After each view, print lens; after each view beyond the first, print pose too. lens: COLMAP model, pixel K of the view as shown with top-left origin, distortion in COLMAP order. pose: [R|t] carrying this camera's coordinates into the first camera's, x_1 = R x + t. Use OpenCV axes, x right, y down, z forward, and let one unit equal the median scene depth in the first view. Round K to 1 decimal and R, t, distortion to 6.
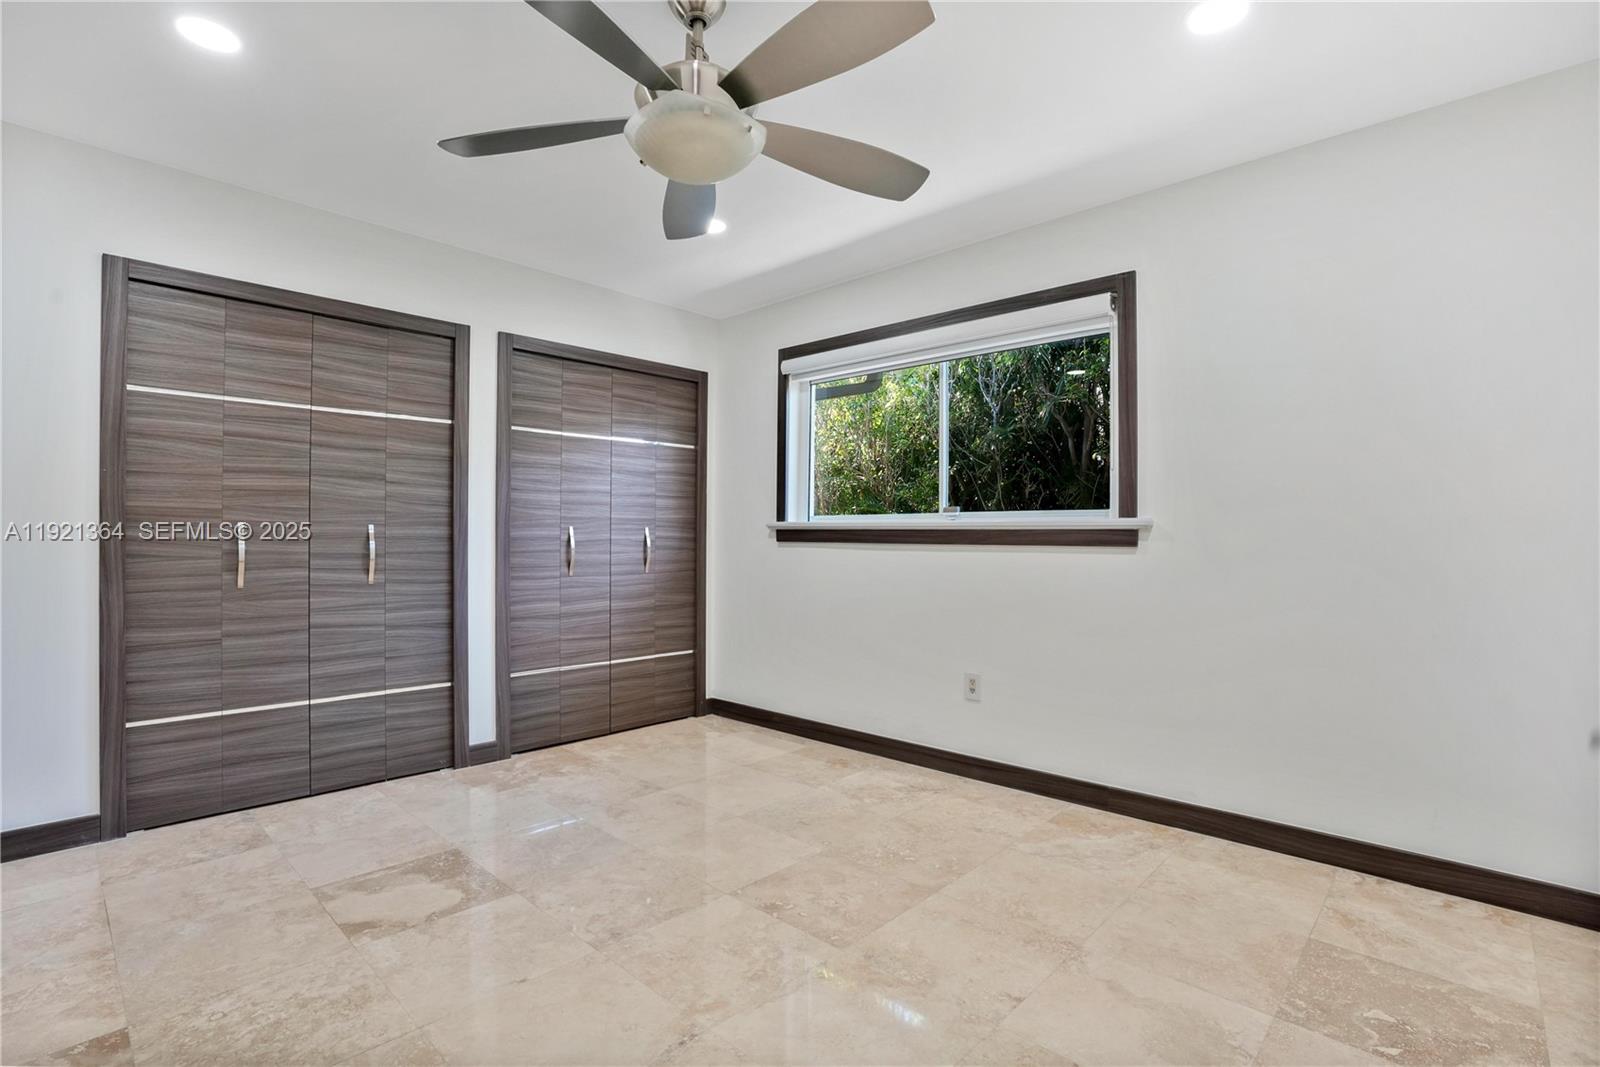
lens RADIAL K [[740.6, 0, 770.1], [0, 740.6, 536.4], [0, 0, 1]] dist [-0.041709, 0.000561]
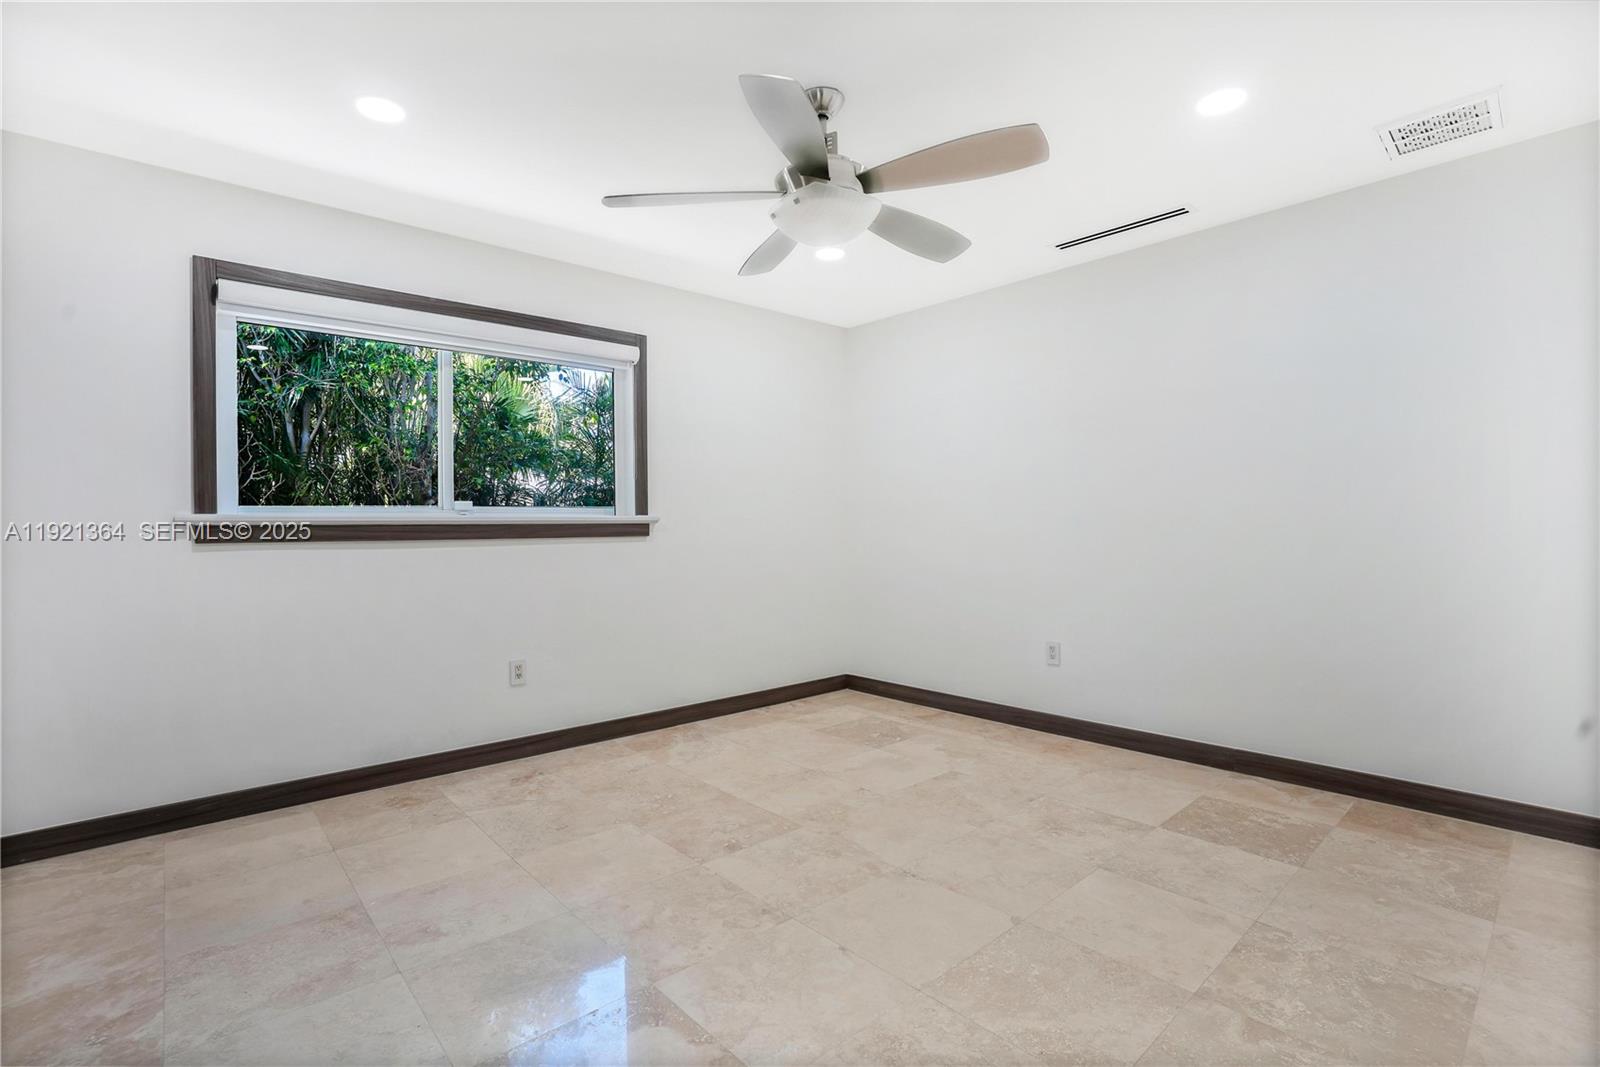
lens RADIAL K [[743.6, 0, 792.5], [0, 743.6, 534.0], [0, 0, 1]] dist [-0.067851, 0.028623]
pose [[0.070579, -0.009789, 0.997458, -0.748174], [0.011453, 0.999894, 0.009003, 0.000796], [-0.997440, 0.010789, 0.070683, 0.533135]]
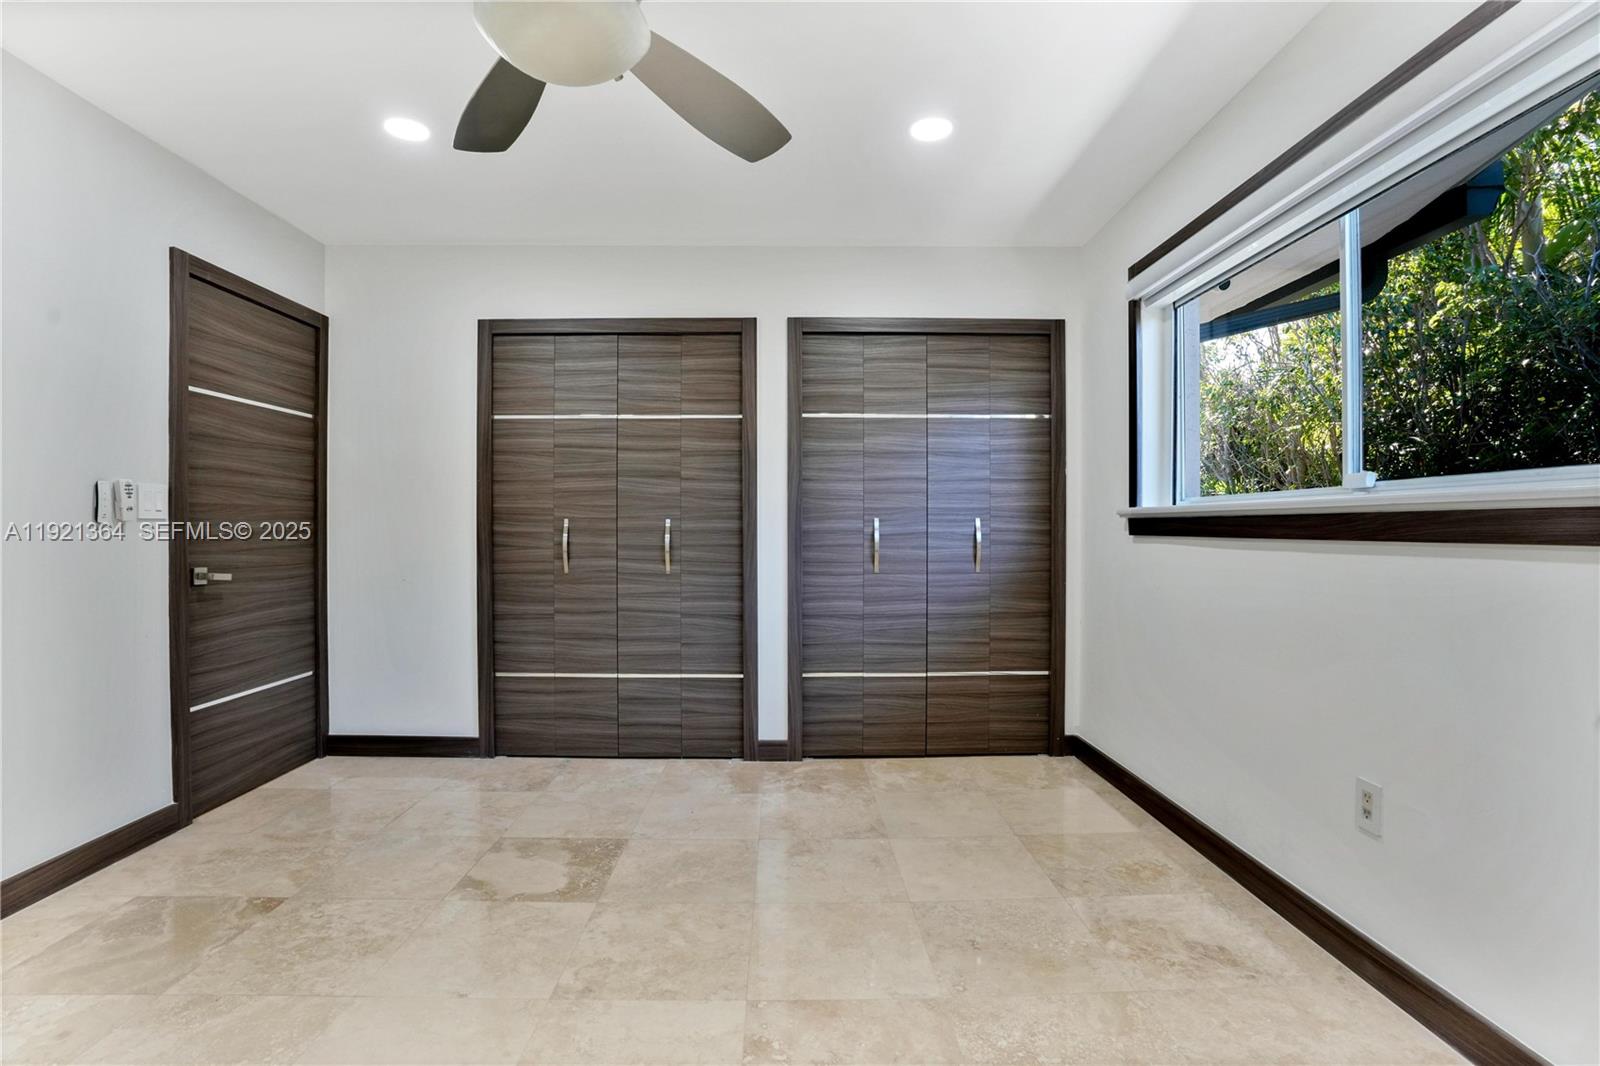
lens RADIAL K [[738.3, 0, 801.4], [0, 738.3, 528.4], [0, 0, 1]] dist [-0.074525, 0.038771]
pose [[0.719386, -0.004362, -0.694597, 0.340455], [0.003622, 0.999990, -0.002528, 0.001235], [0.694601, -0.000697, 0.719395, 0.341051]]
